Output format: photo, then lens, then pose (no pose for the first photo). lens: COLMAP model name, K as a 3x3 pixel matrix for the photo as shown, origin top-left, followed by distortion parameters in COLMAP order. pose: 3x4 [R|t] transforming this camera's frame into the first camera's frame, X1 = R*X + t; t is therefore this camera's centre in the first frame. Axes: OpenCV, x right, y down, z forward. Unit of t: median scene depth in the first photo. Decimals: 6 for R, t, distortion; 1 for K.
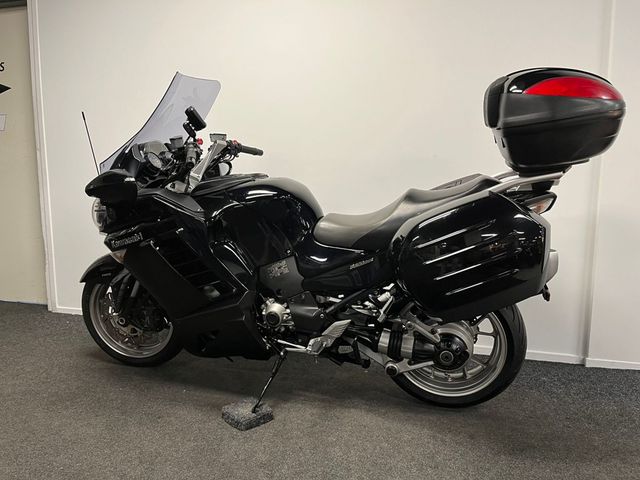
lens RADIAL K [[488.5, 0, 320.0], [0, 488.5, 240.0], [0, 0, 1]] dist [0.000107, -0.009690]
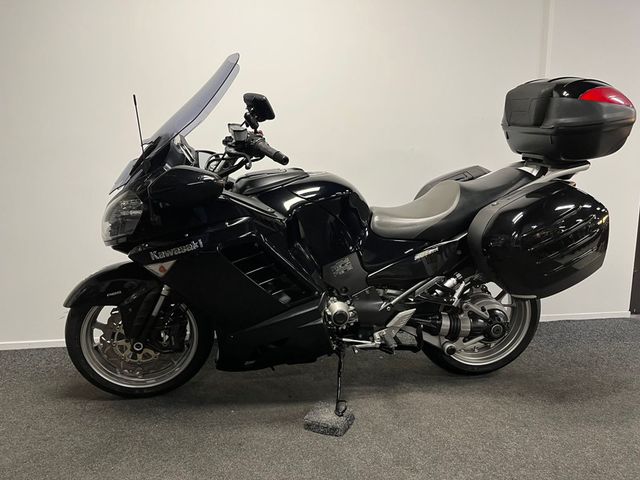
lens RADIAL K [[488.5, 0, 320.0], [0, 488.5, 240.0], [0, 0, 1]] dist [0.000107, -0.009690]
pose [[0.910246, -0.069259, 0.408235, -0.521009], [0.059454, 0.997557, 0.036677, -0.031927], [-0.409777, -0.009114, 0.912140, 0.128525]]
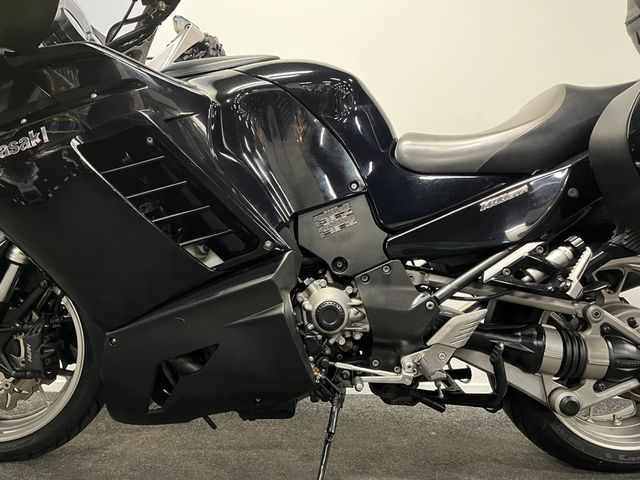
lens RADIAL K [[488.5, 0, 320.0], [0, 488.5, 240.0], [0, 0, 1]] dist [0.000107, -0.009690]
pose [[0.965762, 0.020223, 0.258639, -0.233767], [0.029249, 0.982113, -0.186009, 0.176714], [-0.257774, 0.187205, 0.947896, 0.525516]]
